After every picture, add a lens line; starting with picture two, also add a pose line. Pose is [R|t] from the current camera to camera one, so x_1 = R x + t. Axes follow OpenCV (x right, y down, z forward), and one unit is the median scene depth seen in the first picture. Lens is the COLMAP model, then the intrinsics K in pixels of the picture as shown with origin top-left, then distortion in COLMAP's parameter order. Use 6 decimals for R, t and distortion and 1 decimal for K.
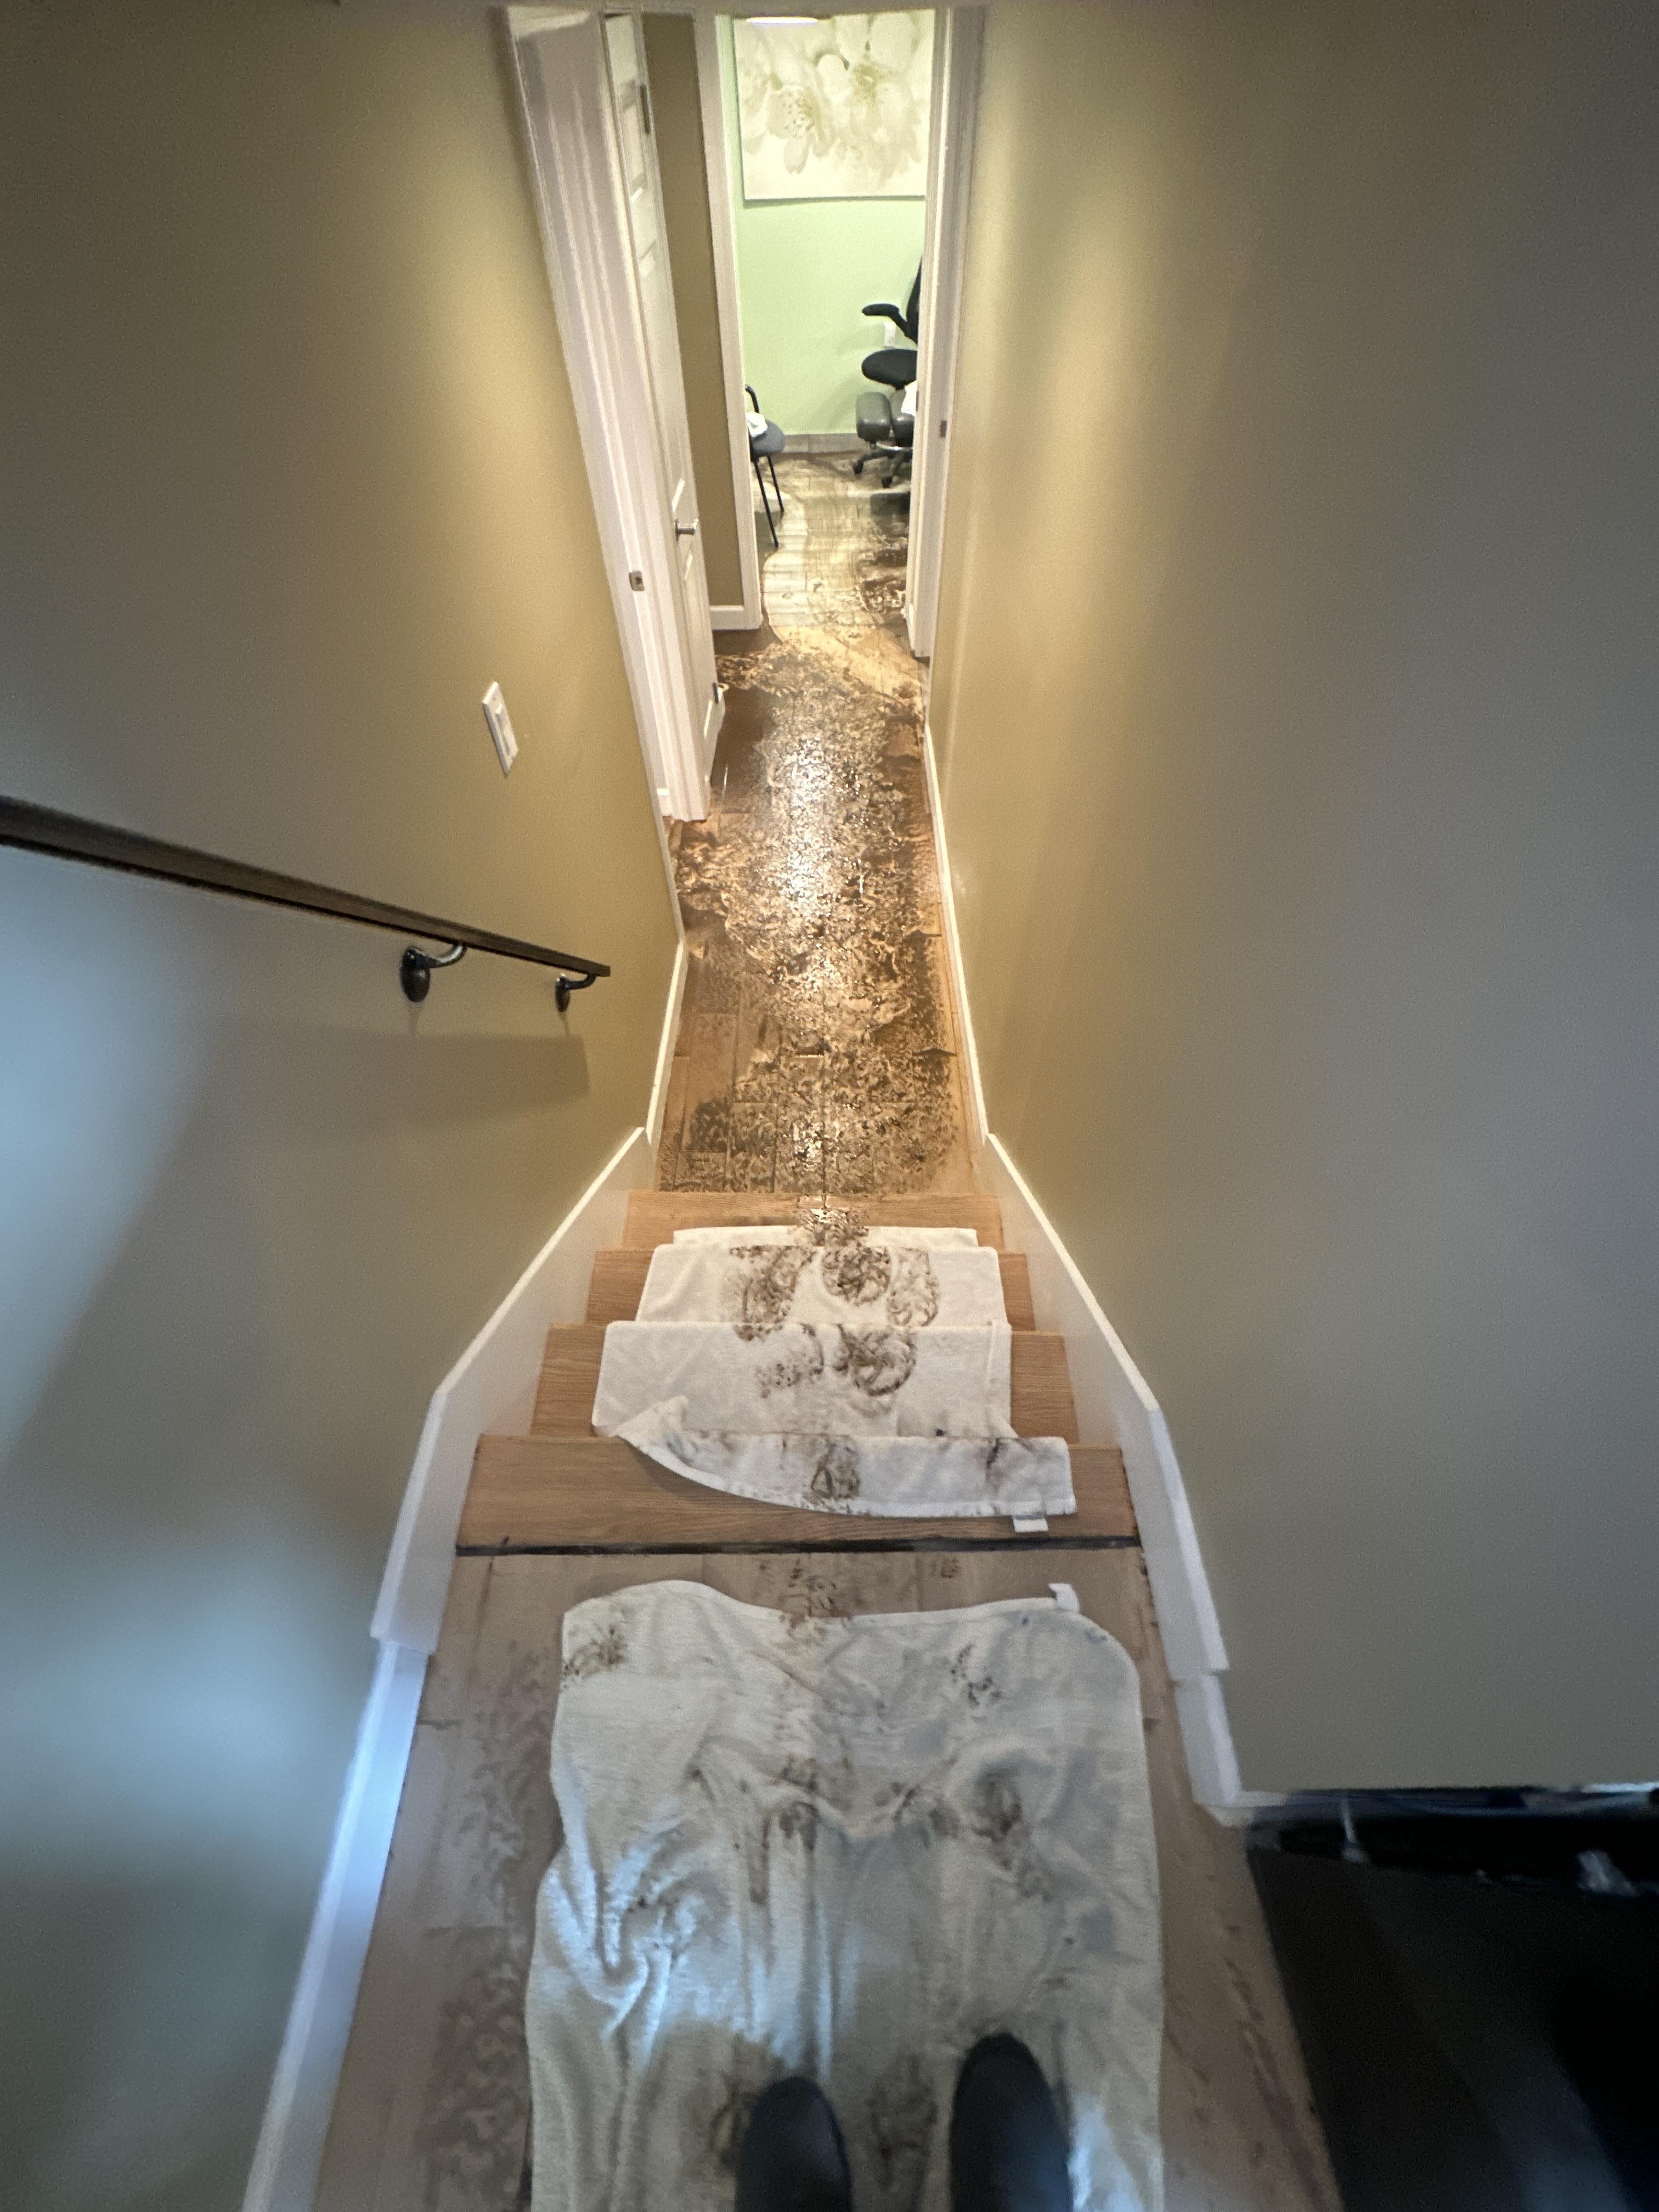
lens RADIAL K [[888.9, 0, 831.5], [0, 888.9, 1100.7], [0, 0, 1]] dist [0.009064, -0.000711]
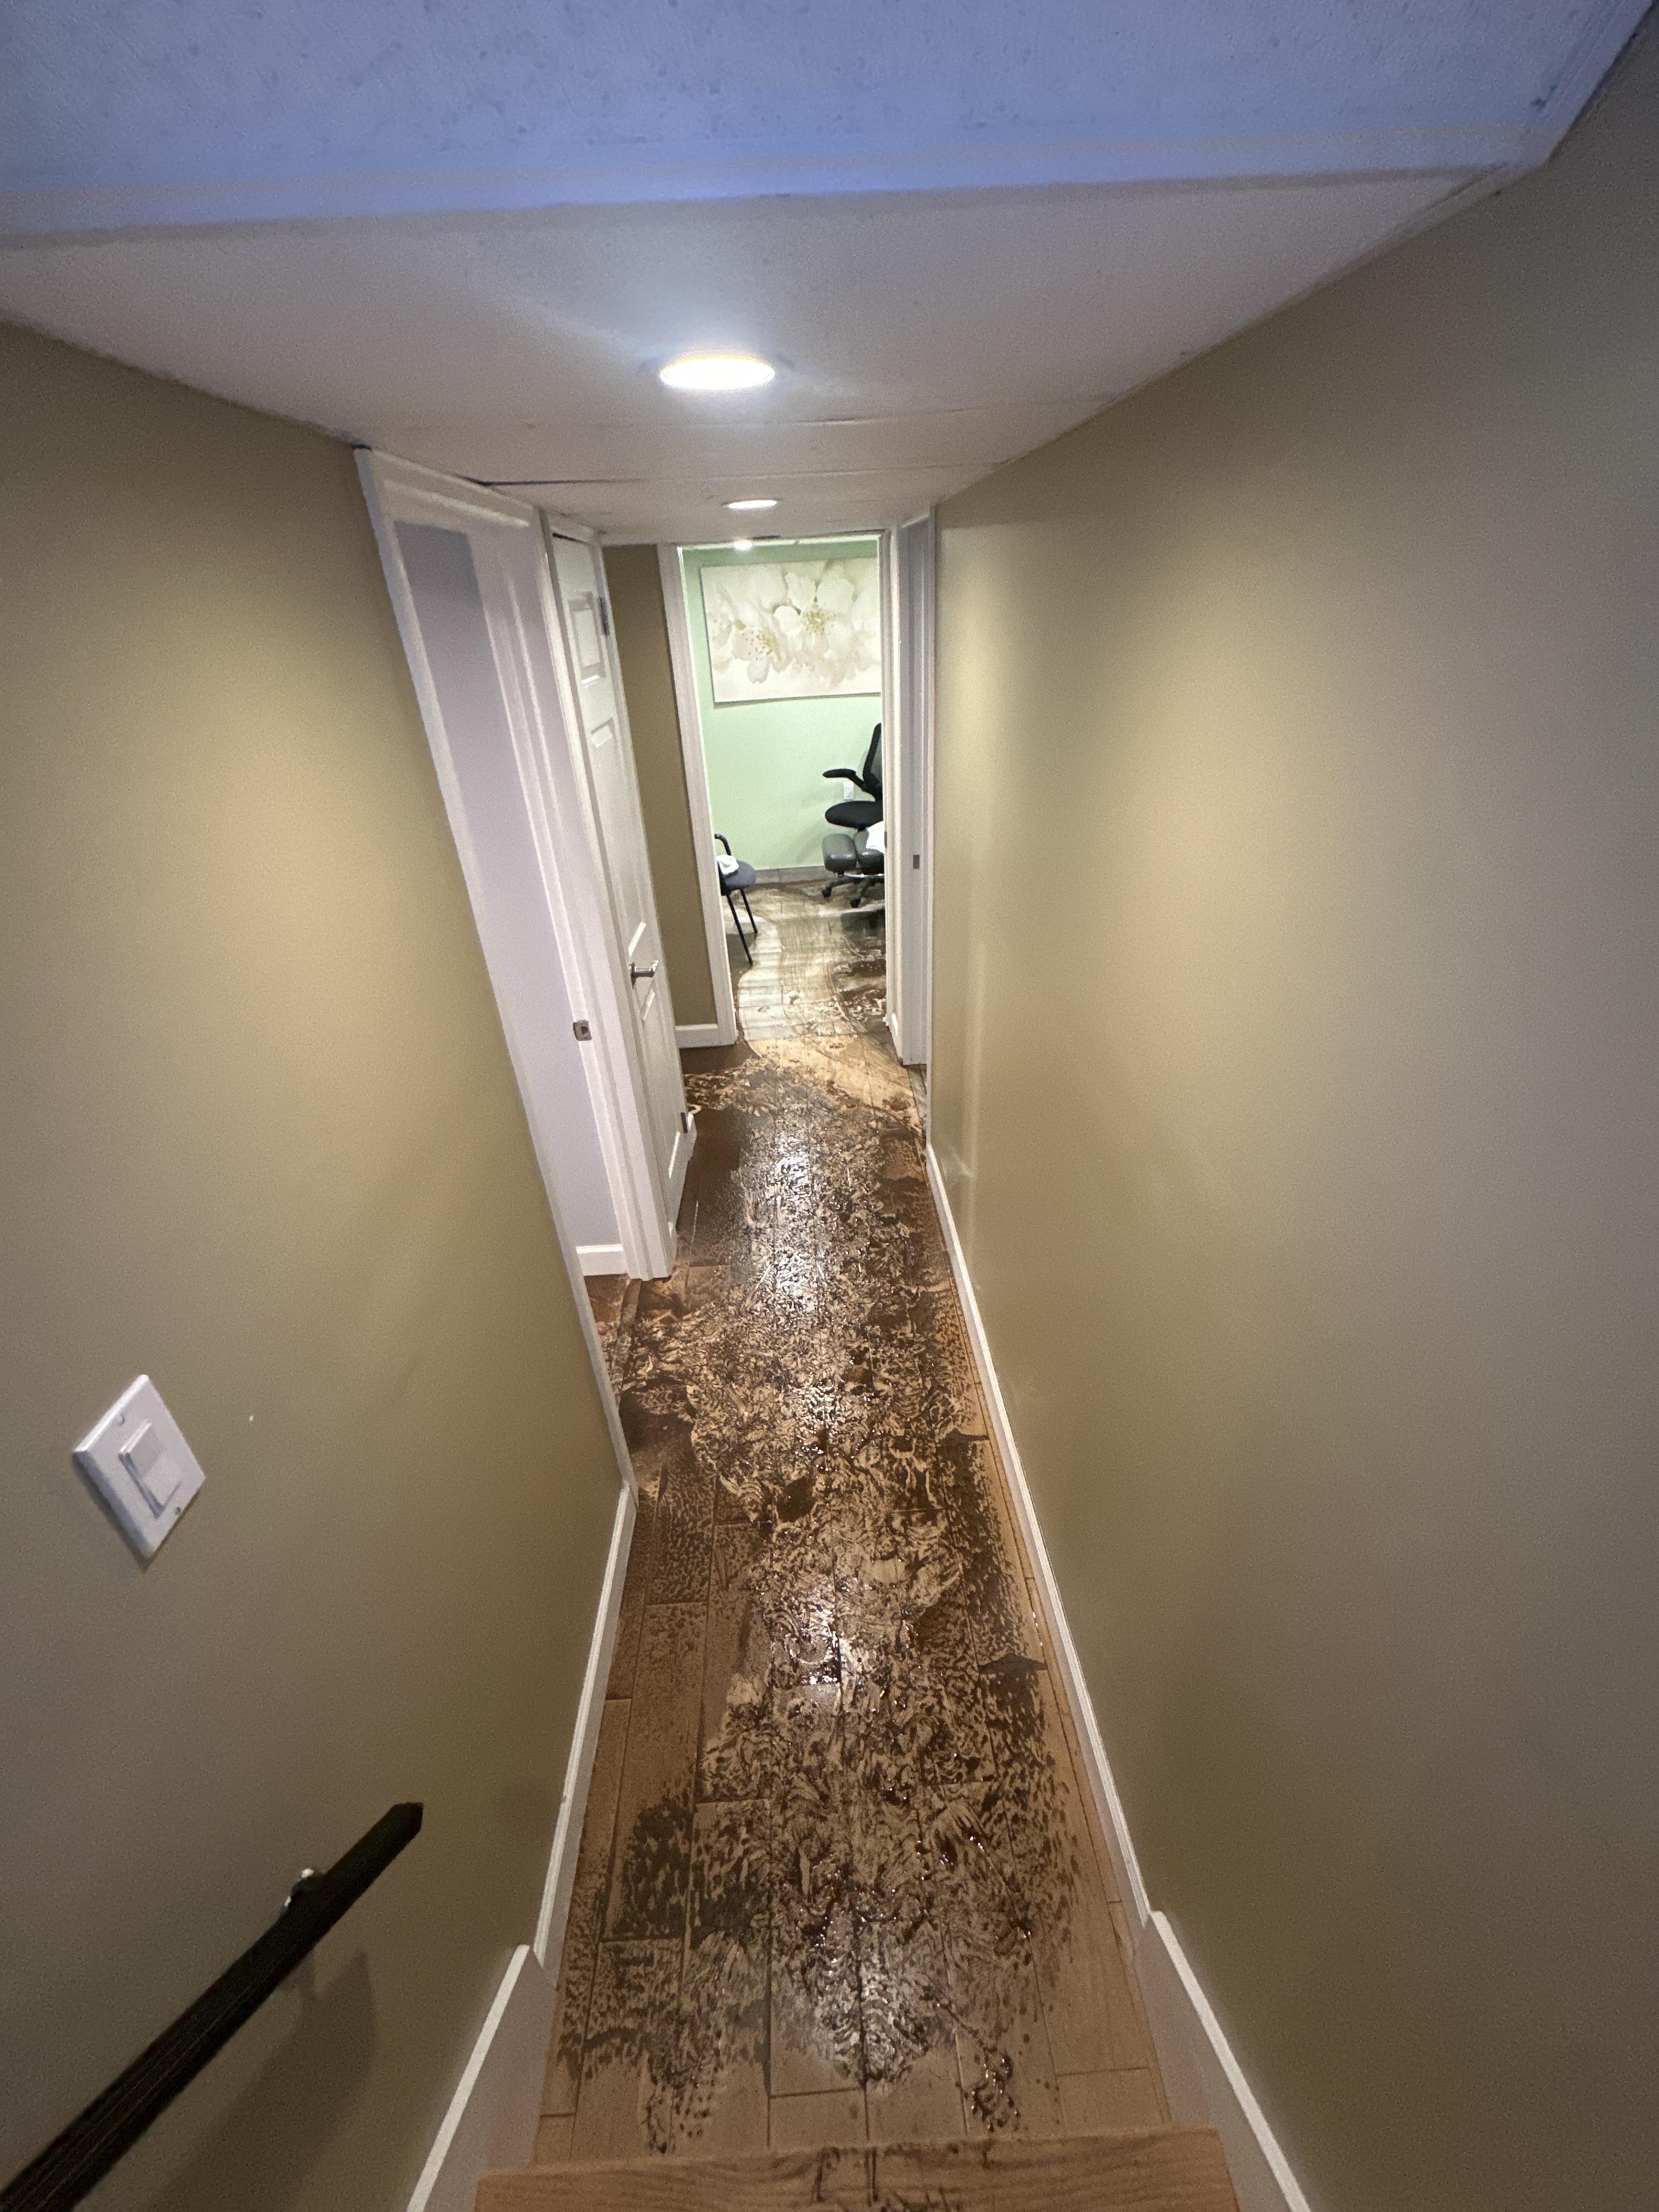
lens RADIAL K [[888.9, 0, 835.8], [0, 888.9, 1104.9], [0, 0, 1]] dist [0.009064, -0.000711]
pose [[0.998020, -0.056066, 0.028502, -0.005830], [0.062601, 0.929236, -0.364144, -0.159328], [-0.006069, 0.365207, 0.930906, 0.196490]]
